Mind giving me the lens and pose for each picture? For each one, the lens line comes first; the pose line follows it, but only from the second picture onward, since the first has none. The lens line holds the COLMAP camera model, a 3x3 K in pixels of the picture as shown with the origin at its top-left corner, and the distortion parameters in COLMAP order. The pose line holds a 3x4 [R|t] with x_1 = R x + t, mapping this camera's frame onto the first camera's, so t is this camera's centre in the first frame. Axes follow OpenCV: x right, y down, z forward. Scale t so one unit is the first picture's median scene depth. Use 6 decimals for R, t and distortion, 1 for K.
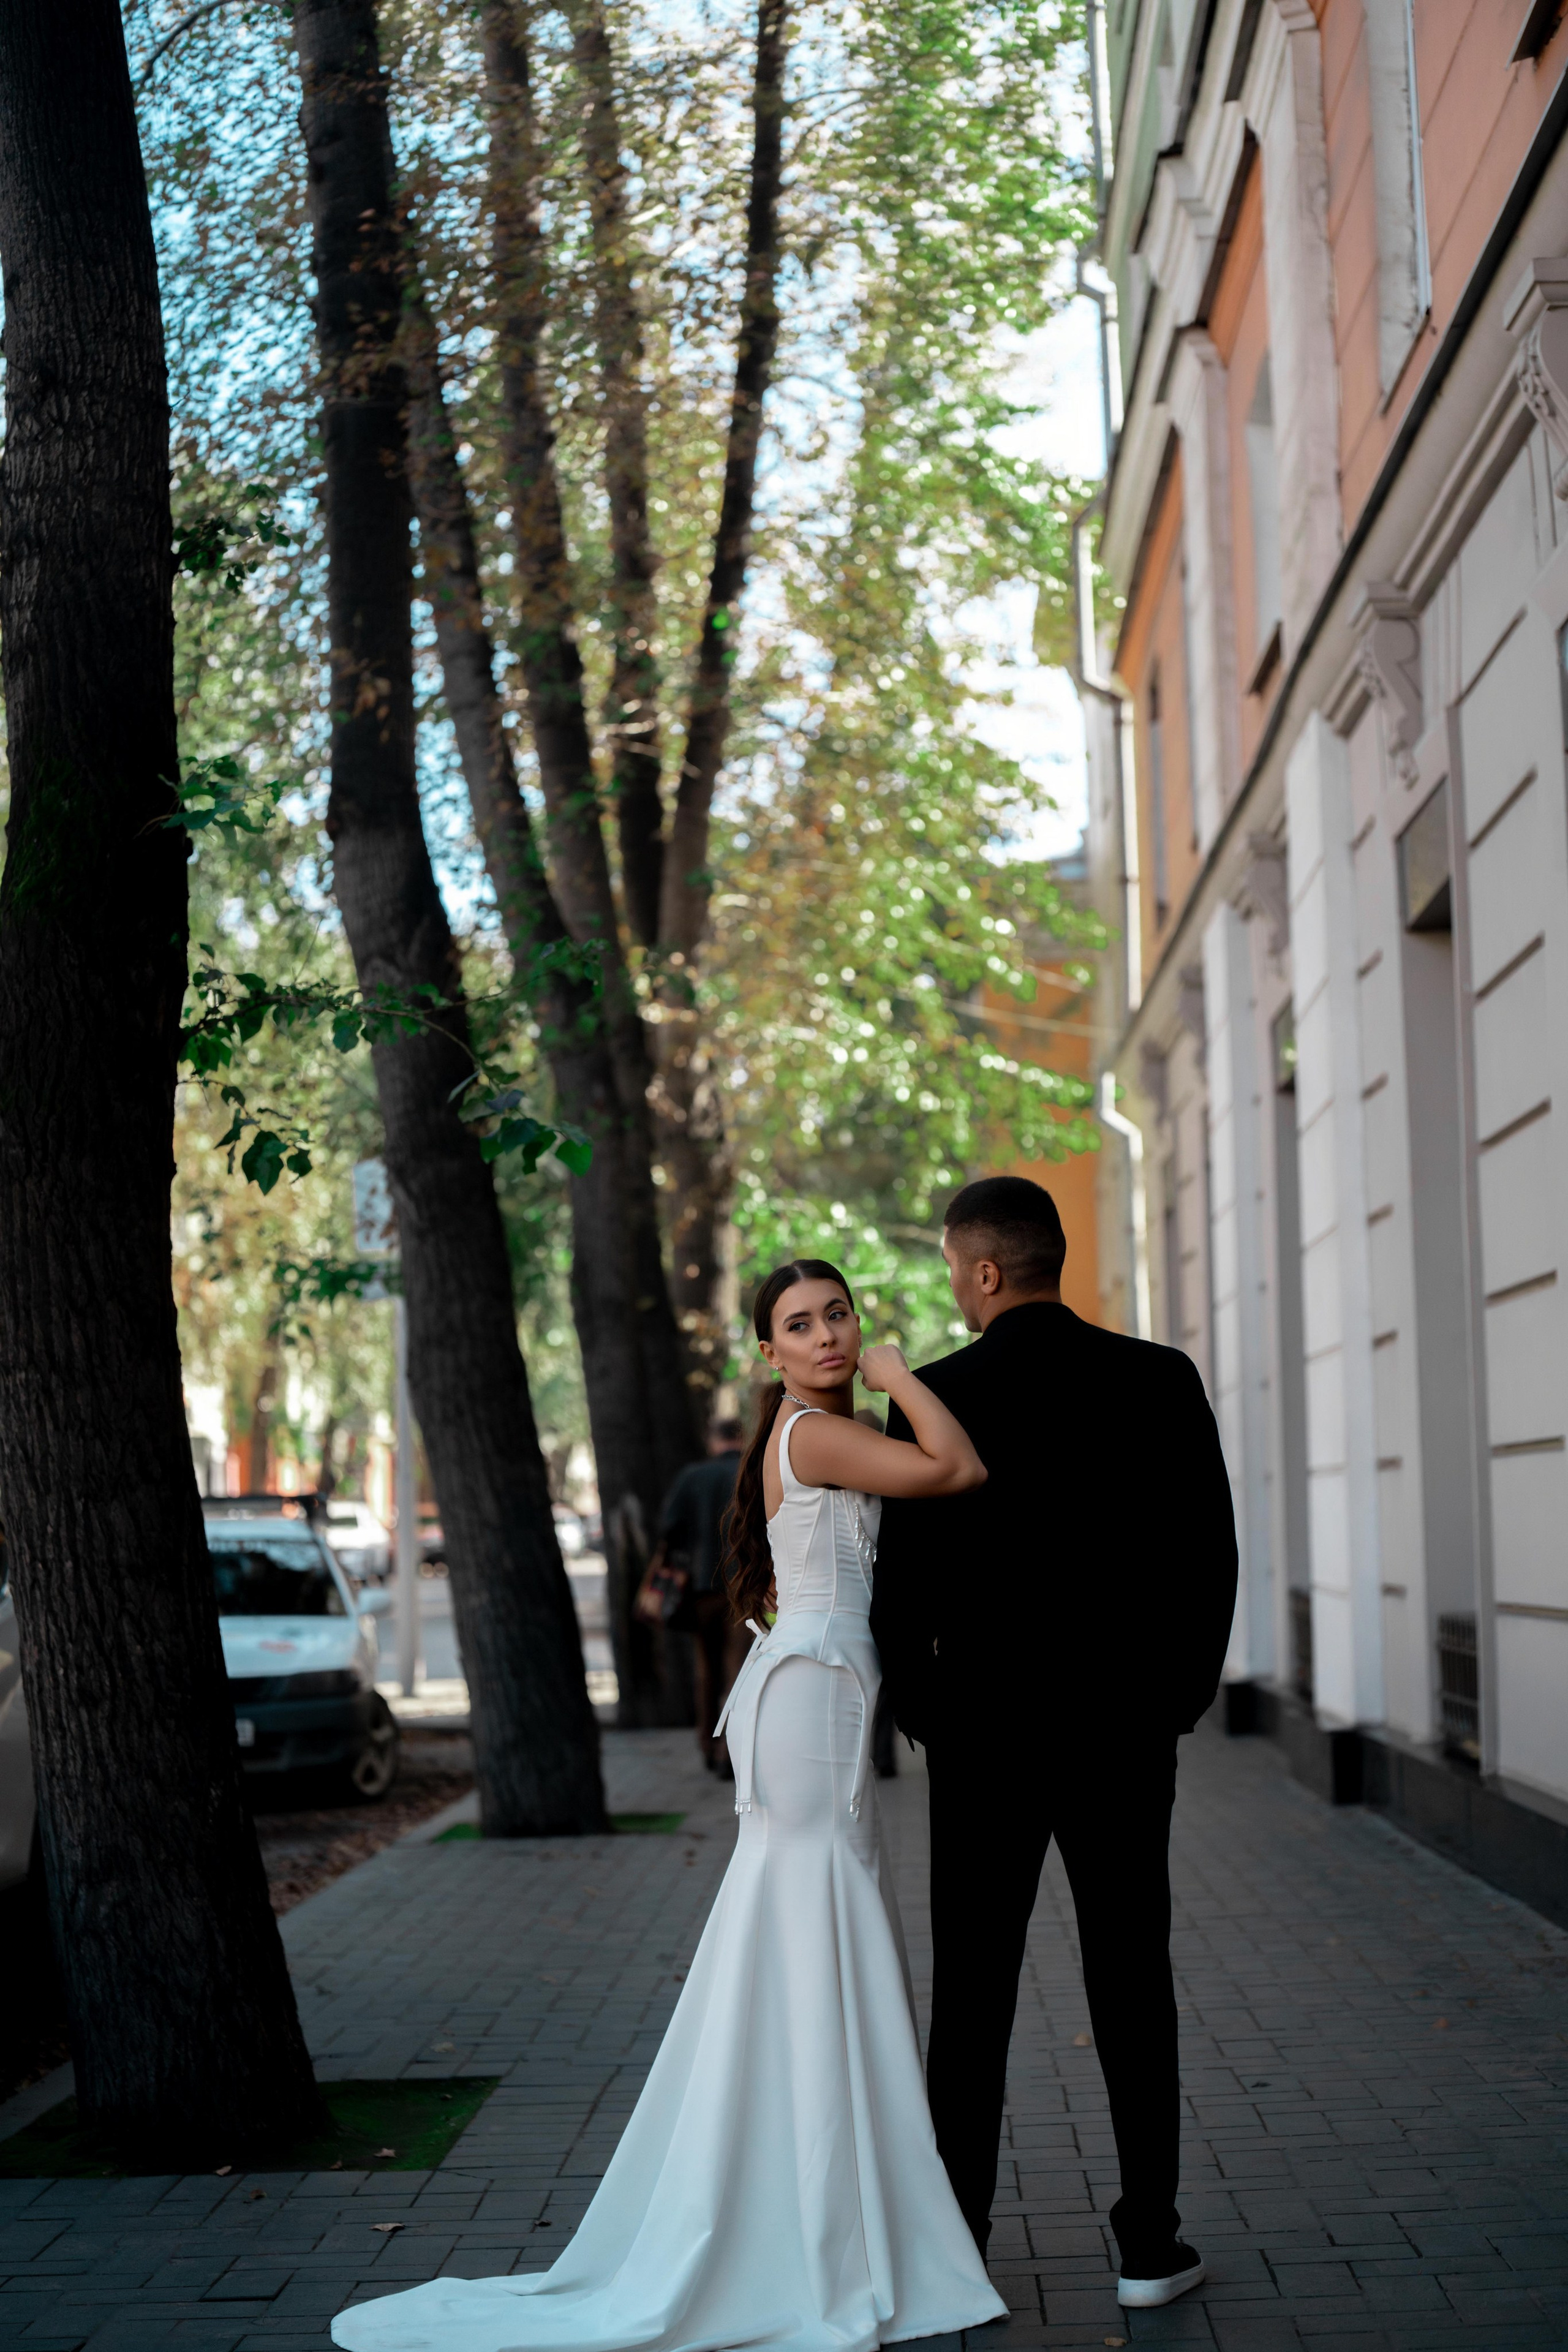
lens RADIAL K [[3571.5, 0, 795.2], [0, 3571.5, 1146.9], [0, 0, 1]] dist [-0.052909, -0.177991]
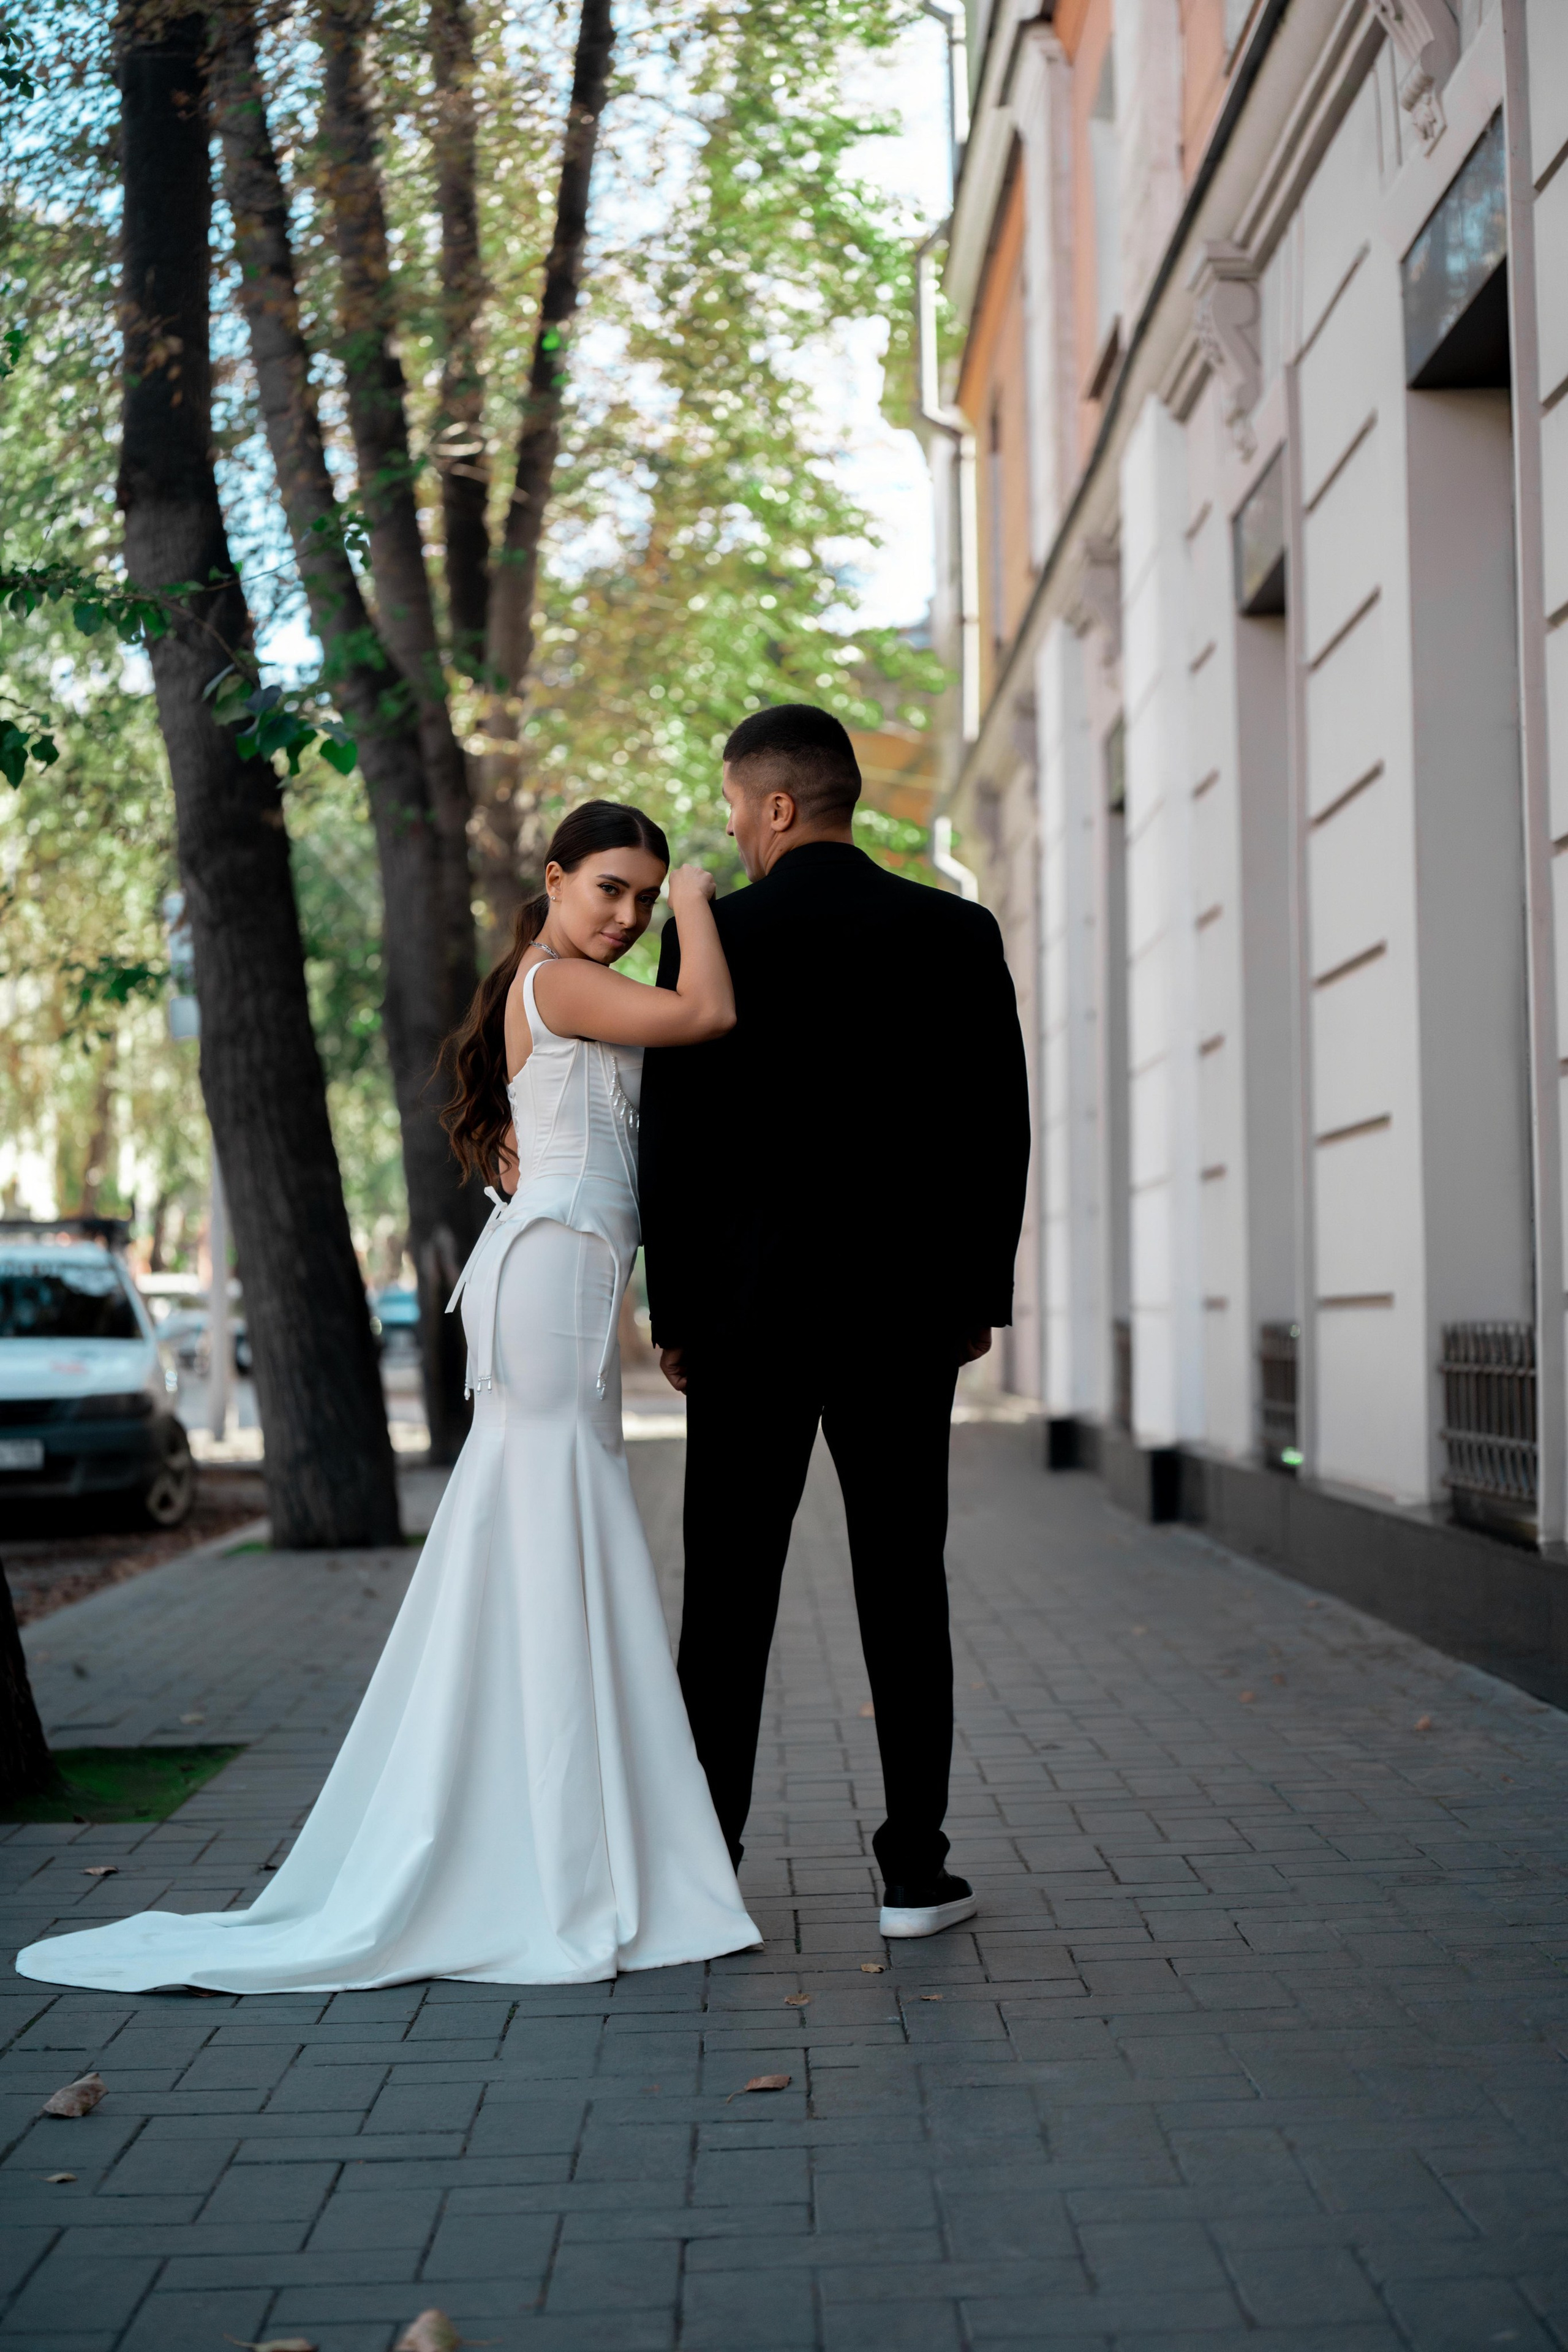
lens RADIAL K [[3571.5, 0, 795.2], [0, 3571.5, 1146.9], [0, 0, 1]] dist [-0.052909, -0.177991]
pose [[0.998984, 0.011360, 0.043614, 0.009885], [-0.013805, 0.998326, 0.056161, 0.026478], [-0.042903, -0.056706, 0.997469, 0.034544]]
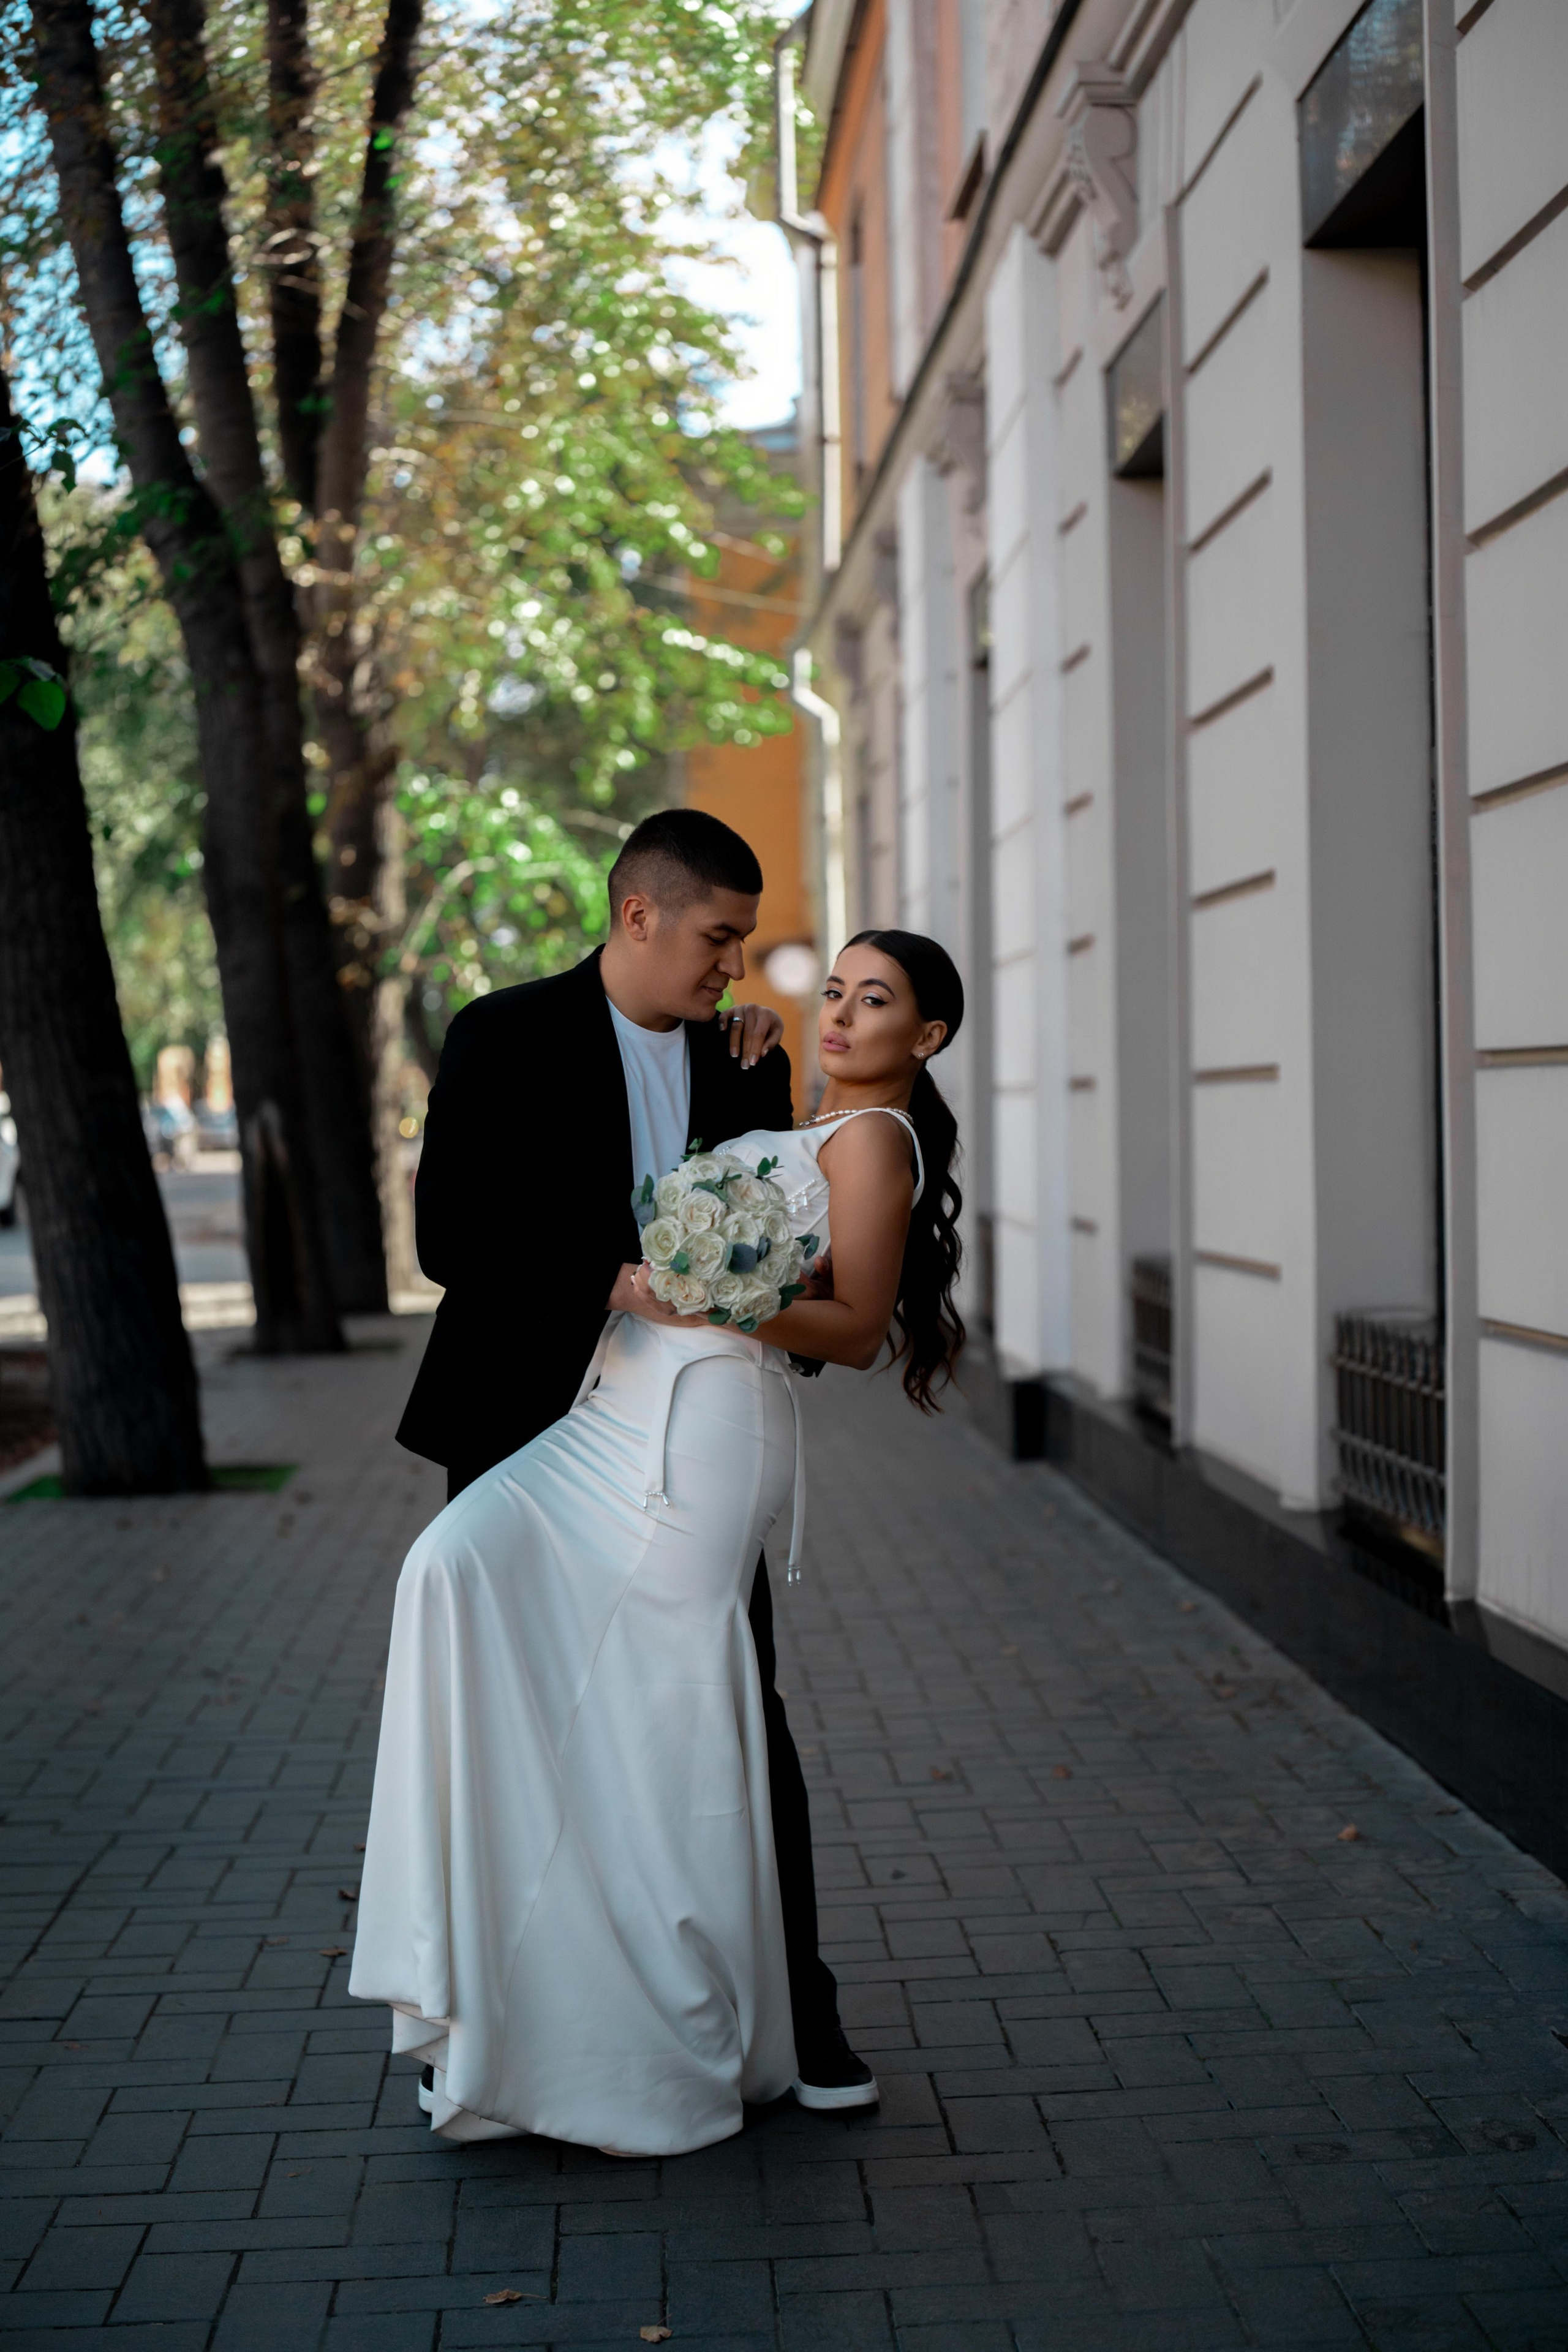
lens RADIAL K [[3589.1, 0, 784.0], [0, 3589.1, 1176.0], [0, 0, 1]] dist [-0.055654, -0.158018]
pose [[0.997080, 0.004775, 0.076219, 0.021927], [-0.014049, 0.992478, 0.121614, 0.003270], [-0.075065, -0.122330, 0.989647, 0.104669]]
